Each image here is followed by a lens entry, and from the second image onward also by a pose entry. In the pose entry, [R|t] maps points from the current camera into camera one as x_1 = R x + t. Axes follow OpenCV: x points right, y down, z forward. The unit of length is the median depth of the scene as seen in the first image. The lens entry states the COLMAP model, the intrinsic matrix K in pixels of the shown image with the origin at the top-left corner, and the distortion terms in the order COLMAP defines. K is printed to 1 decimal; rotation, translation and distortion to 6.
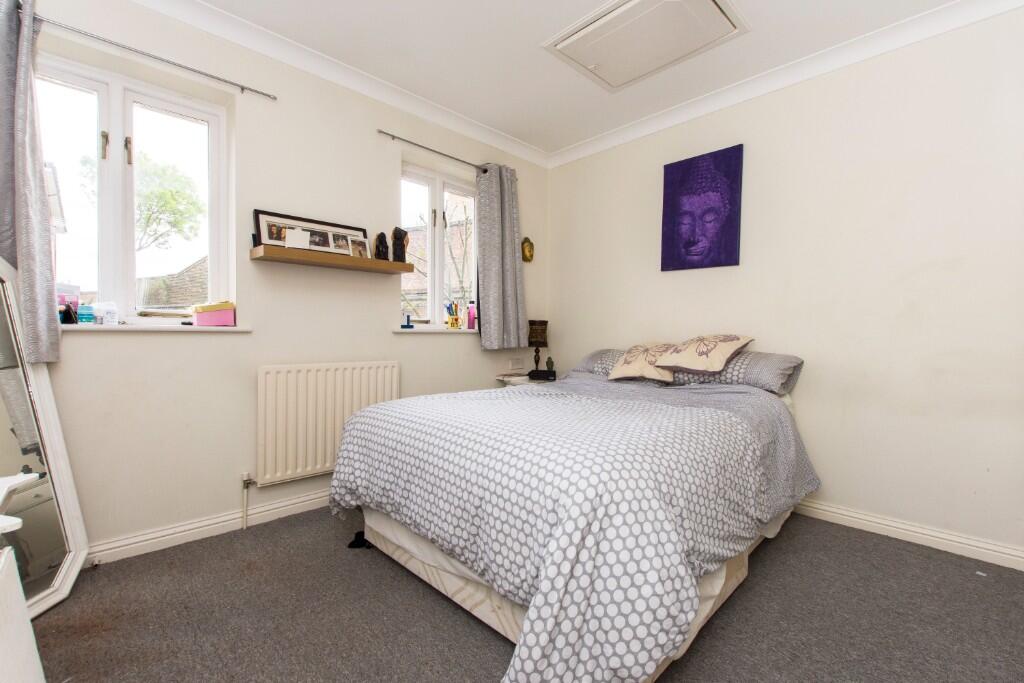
lens RADIAL K [[445.9, 0, 513.5], [0, 445.9, 339.5], [0, 0, 1]] dist [-0.000850, -0.000144]
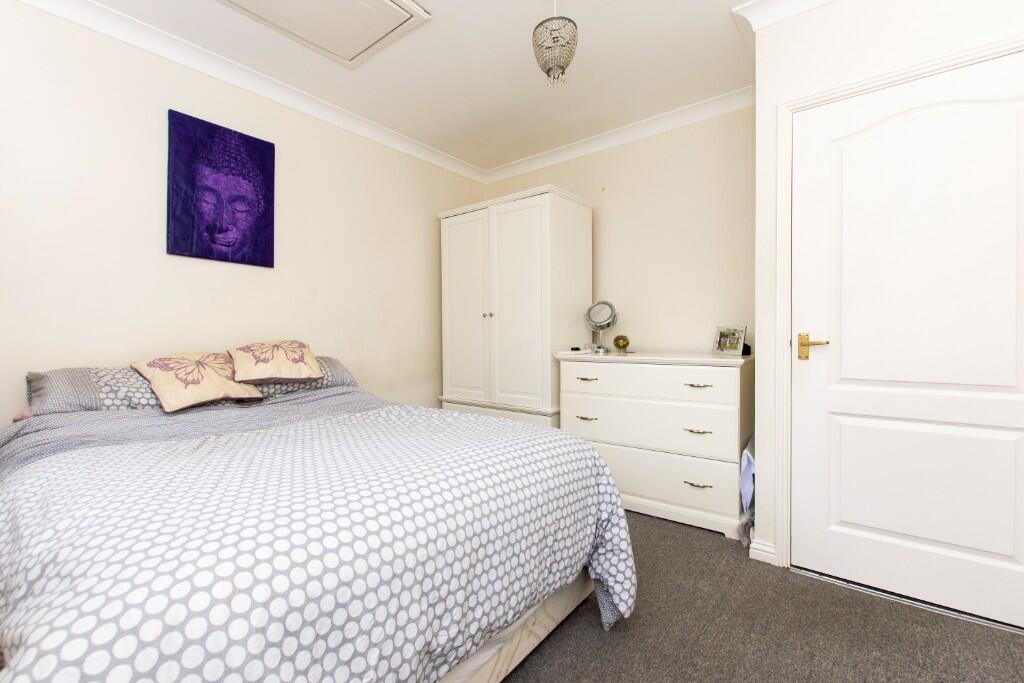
lens RADIAL K [[445.9, 0, 513.5], [0, 445.9, 337.0], [0, 0, 1]] dist [-0.000850, -0.000144]
pose [[-0.120288, -0.008893, 0.992699, -0.508600], [0.014885, 0.999831, 0.010761, -0.019566], [-0.992627, 0.016071, -0.120136, 0.592352]]
